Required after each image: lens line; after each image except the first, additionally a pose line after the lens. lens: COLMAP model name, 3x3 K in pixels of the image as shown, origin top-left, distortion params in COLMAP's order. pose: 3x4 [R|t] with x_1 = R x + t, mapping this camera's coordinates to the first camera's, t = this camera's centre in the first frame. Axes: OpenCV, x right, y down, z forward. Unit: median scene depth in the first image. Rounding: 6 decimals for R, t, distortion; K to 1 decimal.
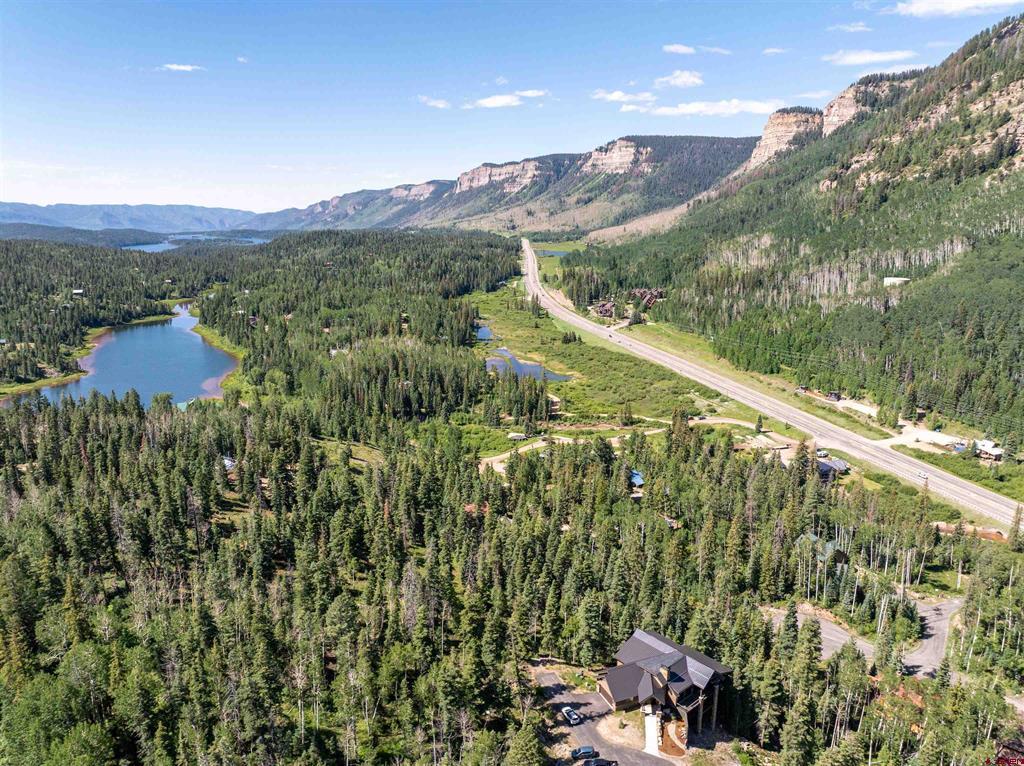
lens RADIAL K [[716.6, 0, 513.1], [0, 716.6, 380.5], [0, 0, 1]] dist [-0.042609, 0.010554]
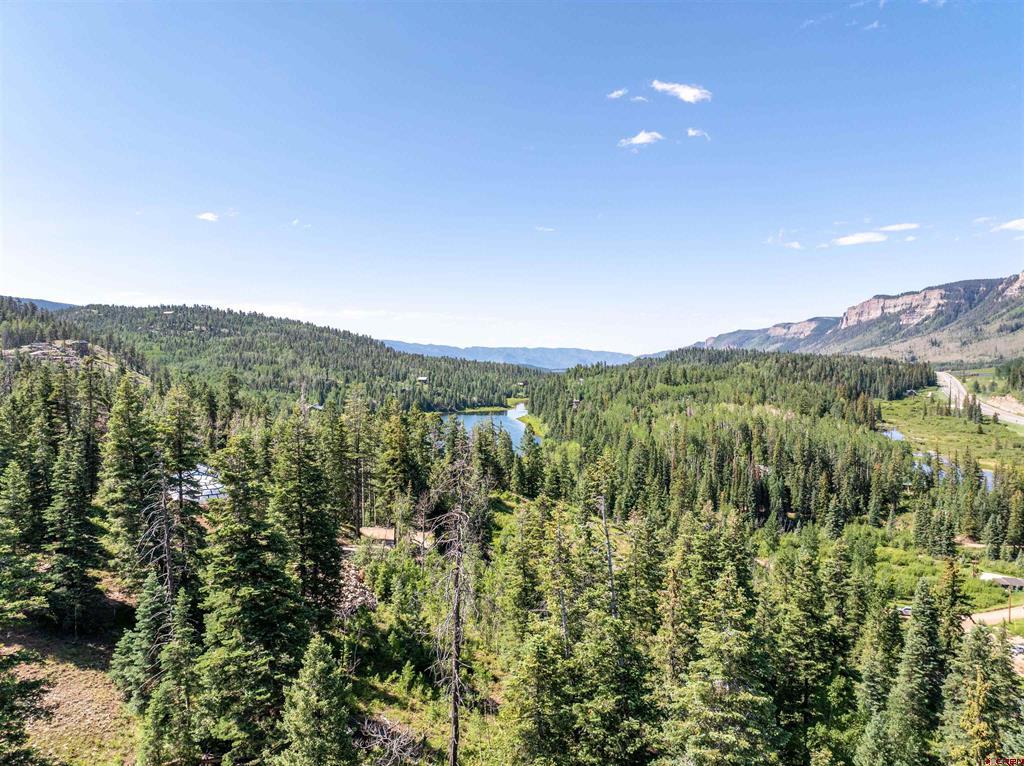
lens RADIAL K [[716.6, 0, 518.3], [0, 716.6, 381.4], [0, 0, 1]] dist [-0.042609, 0.010554]
pose [[0.876863, 0.016738, -0.480448, -0.013231], [-0.111409, 0.979262, -0.169217, 0.016047], [0.467652, 0.201906, 0.860543, 0.112185]]
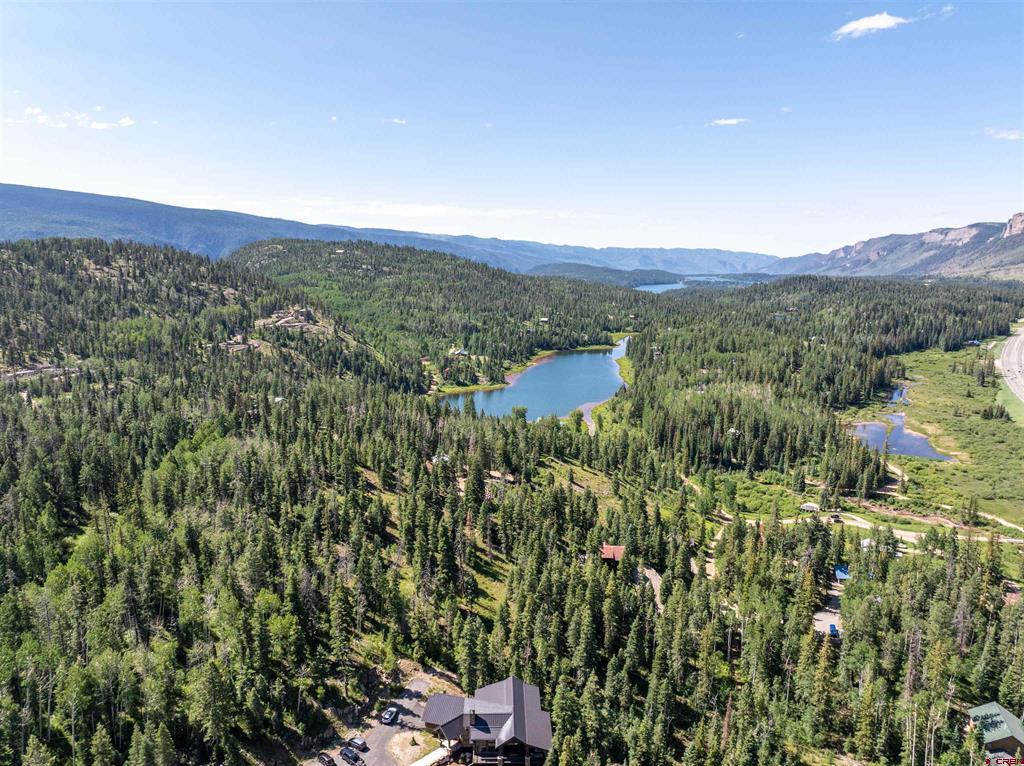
lens RADIAL K [[716.6, 0, 516.5], [0, 716.6, 385.5], [0, 0, 1]] dist [-0.042609, 0.010554]
pose [[0.770059, 0.115557, -0.627420, 0.065175], [-0.148978, 0.988840, -0.000724, -0.003913], [0.620334, 0.094029, 0.778681, 0.018085]]
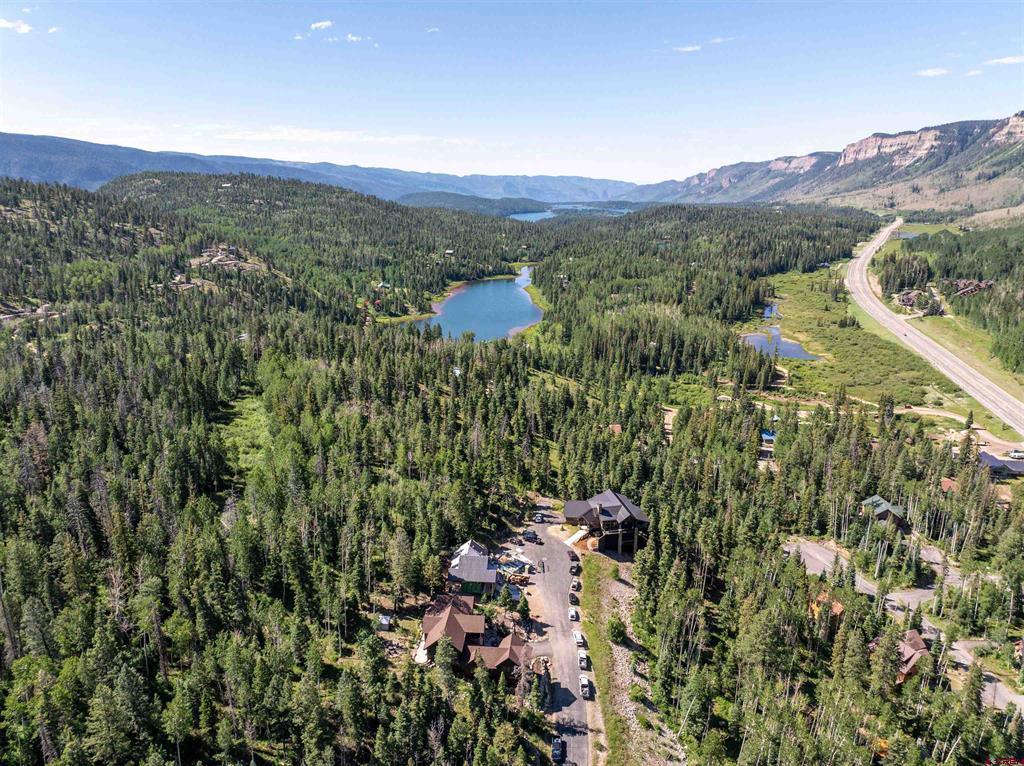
lens RADIAL K [[716.6, 0, 514.2], [0, 716.6, 382.7], [0, 0, 1]] dist [-0.042609, 0.010554]
pose [[0.874449, 0.130108, -0.467344, 0.059973], [-0.111222, 0.991472, 0.067917, 0.003459], [0.472195, -0.007411, 0.881463, -0.039797]]
